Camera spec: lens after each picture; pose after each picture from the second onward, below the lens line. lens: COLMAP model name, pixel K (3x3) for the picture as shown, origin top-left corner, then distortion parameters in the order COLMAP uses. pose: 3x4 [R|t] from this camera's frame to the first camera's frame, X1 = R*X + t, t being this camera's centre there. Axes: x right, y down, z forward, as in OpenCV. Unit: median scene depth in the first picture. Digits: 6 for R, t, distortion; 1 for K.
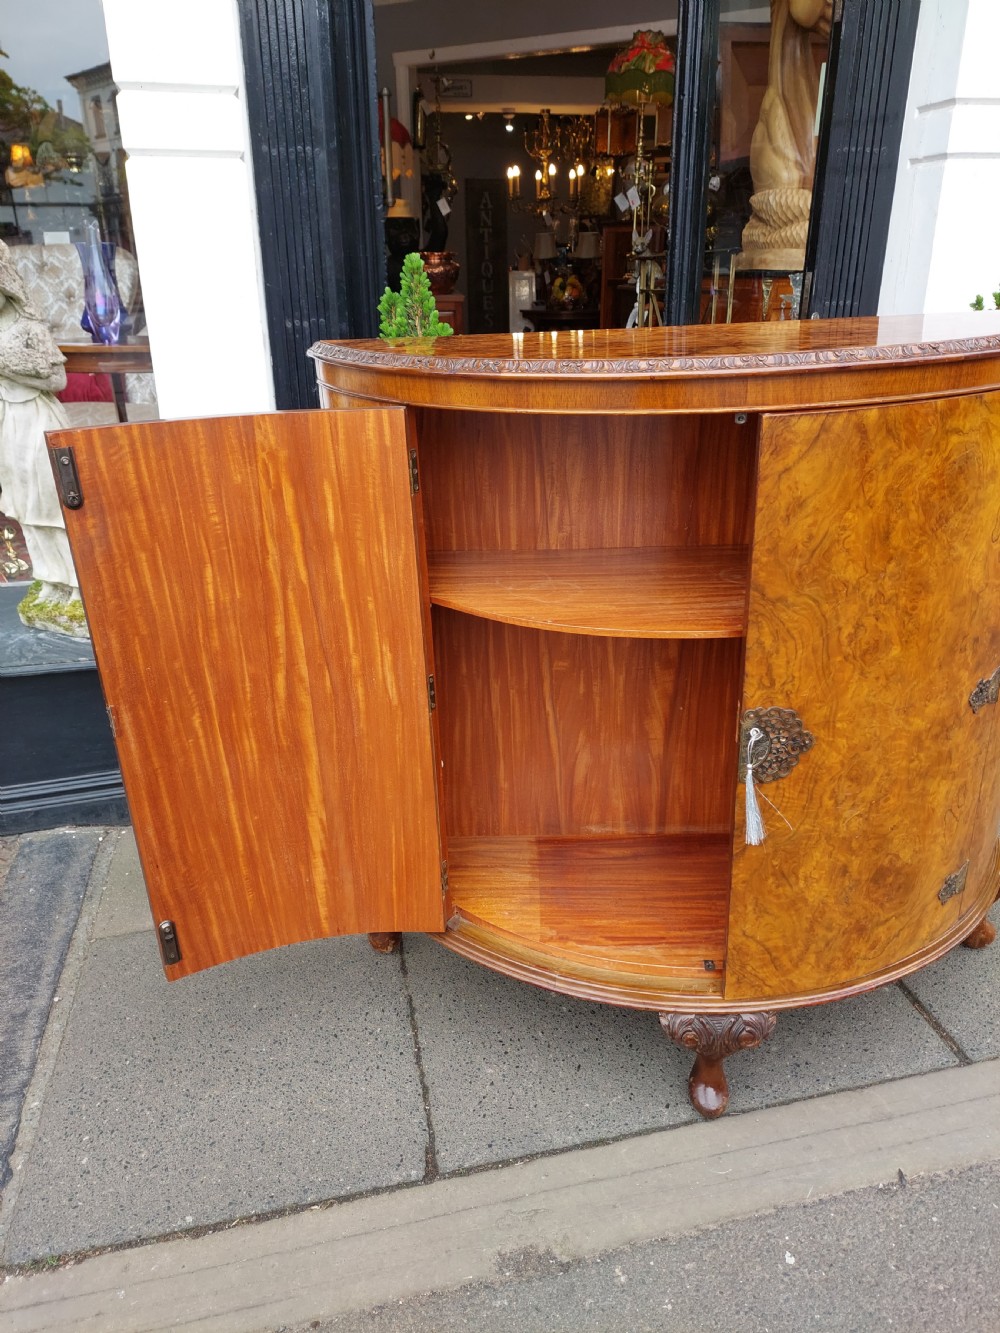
lens RADIAL K [[944.5, 0, 498.7], [0, 944.5, 663.4], [0, 0, 1]] dist [0.046712, -0.047361]
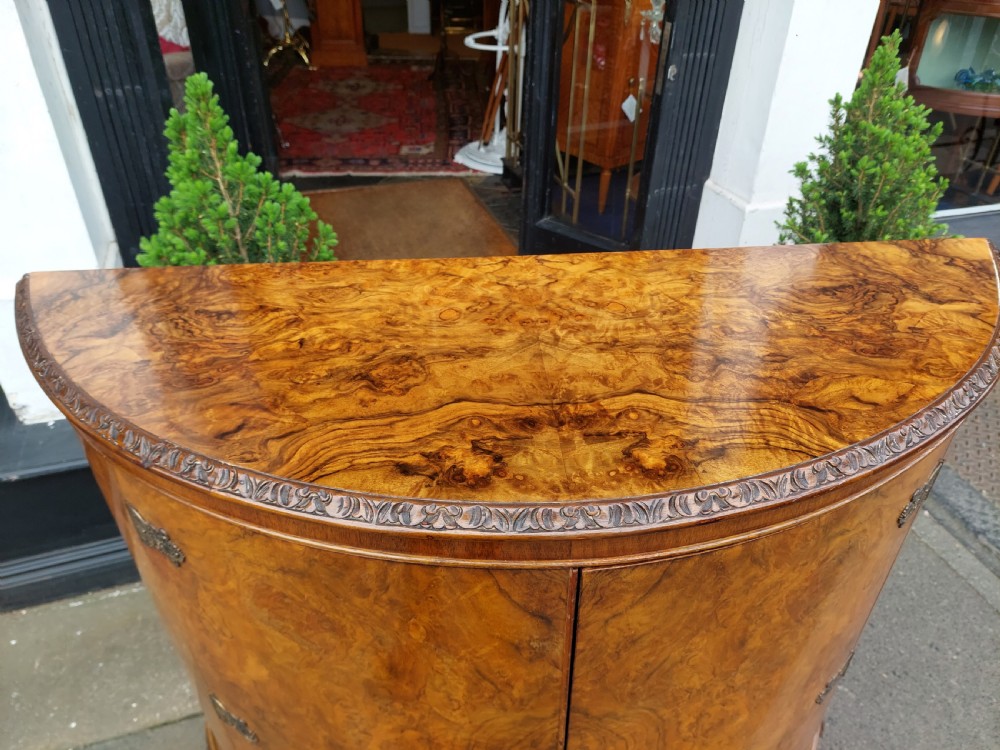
lens RADIAL K [[708.6, 0, 505.7], [0, 708.6, 380.5], [0, 0, 1]] dist [0.046712, -0.047361]
pose [[0.993854, -0.034052, 0.105330, 0.118353], [0.010154, 0.975544, 0.219570, -0.365123], [-0.110230, -0.217151, 0.969894, 0.383338]]
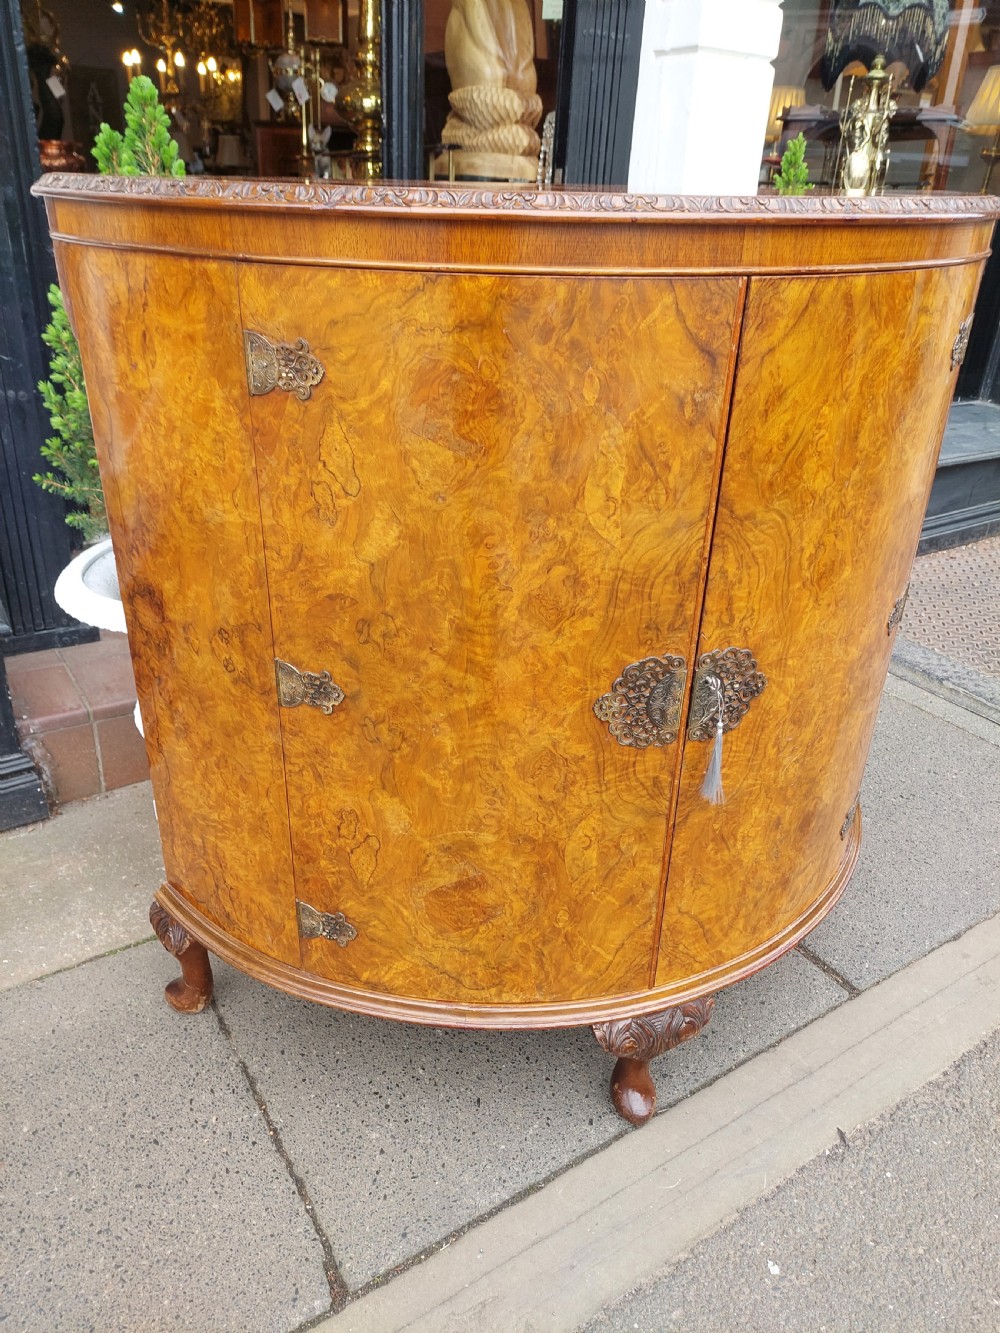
lens RADIAL K [[944.5, 0, 496.0], [0, 944.5, 661.2], [0, 0, 1]] dist [0.046712, -0.047361]
pose [[0.934015, -0.101591, 0.342484, -0.156024], [0.081613, 0.994039, 0.072288, -0.018658], [-0.347787, -0.039567, 0.936738, 0.241301]]
